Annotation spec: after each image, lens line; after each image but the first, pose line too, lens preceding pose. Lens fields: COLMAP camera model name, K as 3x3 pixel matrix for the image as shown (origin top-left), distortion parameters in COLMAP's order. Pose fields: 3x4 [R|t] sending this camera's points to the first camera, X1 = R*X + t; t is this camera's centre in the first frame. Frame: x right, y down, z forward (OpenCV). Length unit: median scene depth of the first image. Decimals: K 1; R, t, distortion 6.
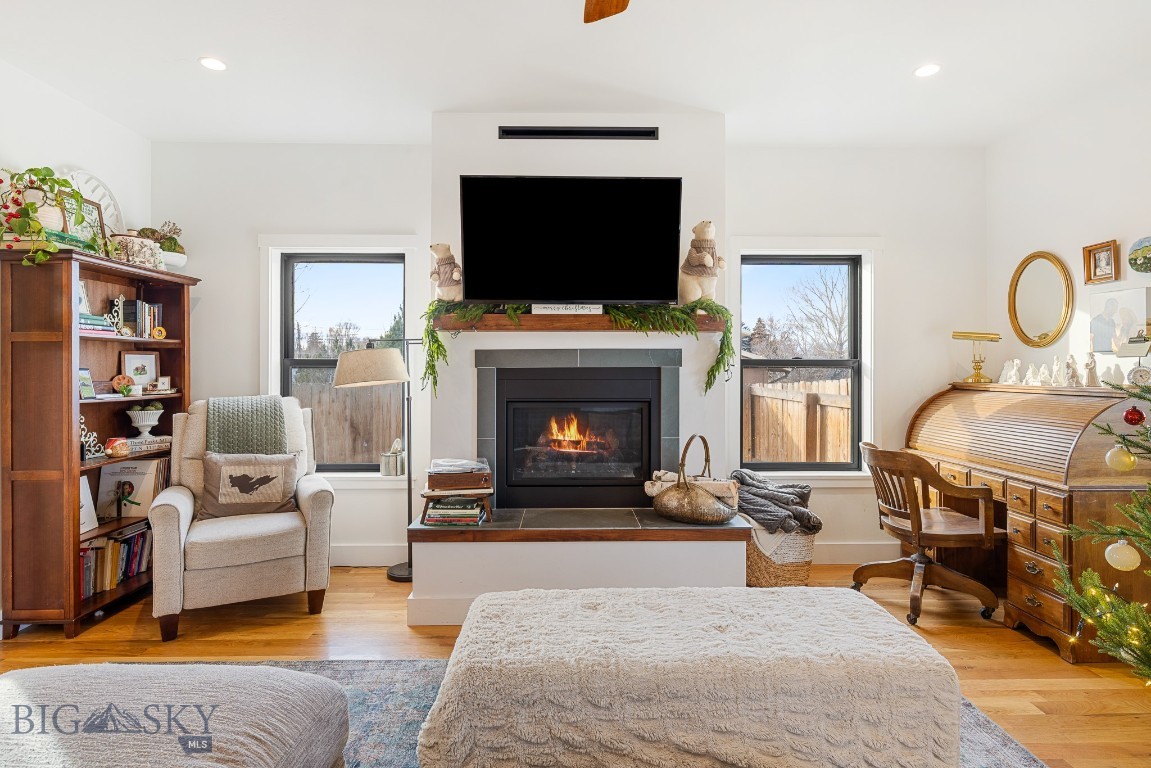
lens RADIAL K [[612.8, 0, 577.4], [0, 612.8, 360.9], [0, 0, 1]] dist [0.006411, 0.001293]
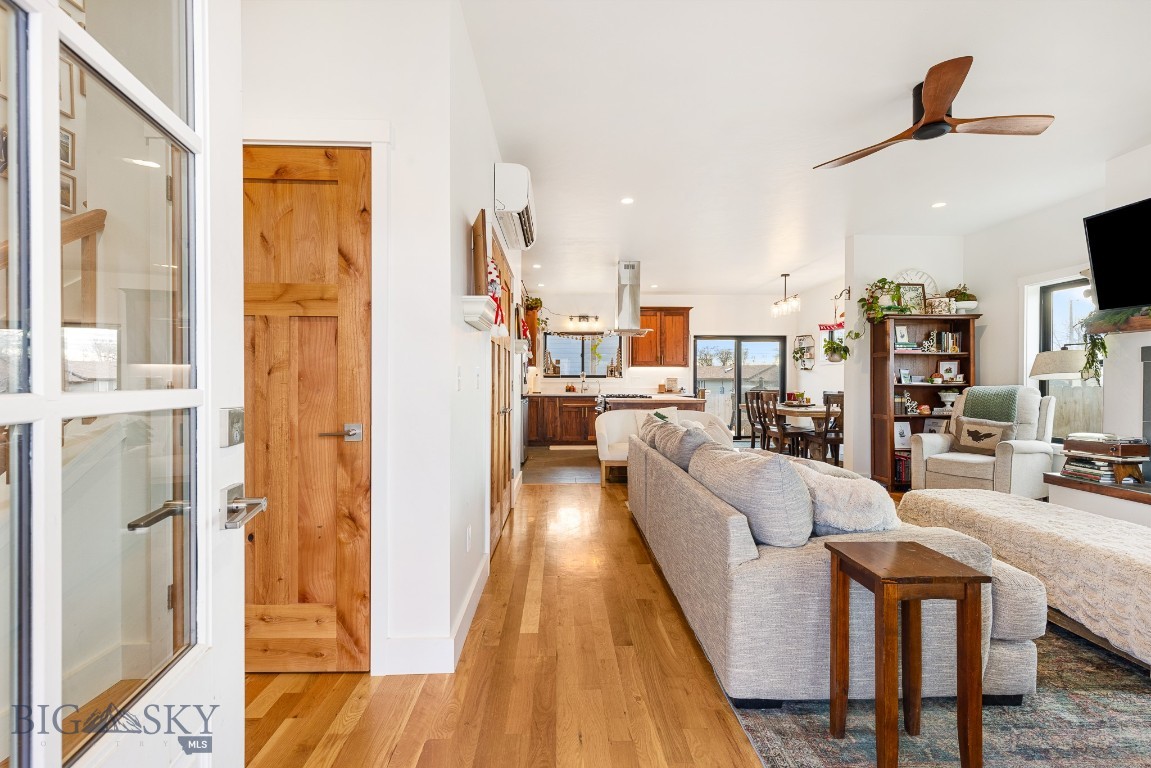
lens RADIAL K [[513.6, 0, 575.1], [0, 513.6, 381.9], [0, 0, 1]] dist [-0.002301, -0.000191]
pose [[0.021975, 0.001960, -0.999757, 0.785137], [0.009839, 0.999949, 0.002177, 0.035956], [0.999710, -0.009884, 0.021955, -0.121874]]
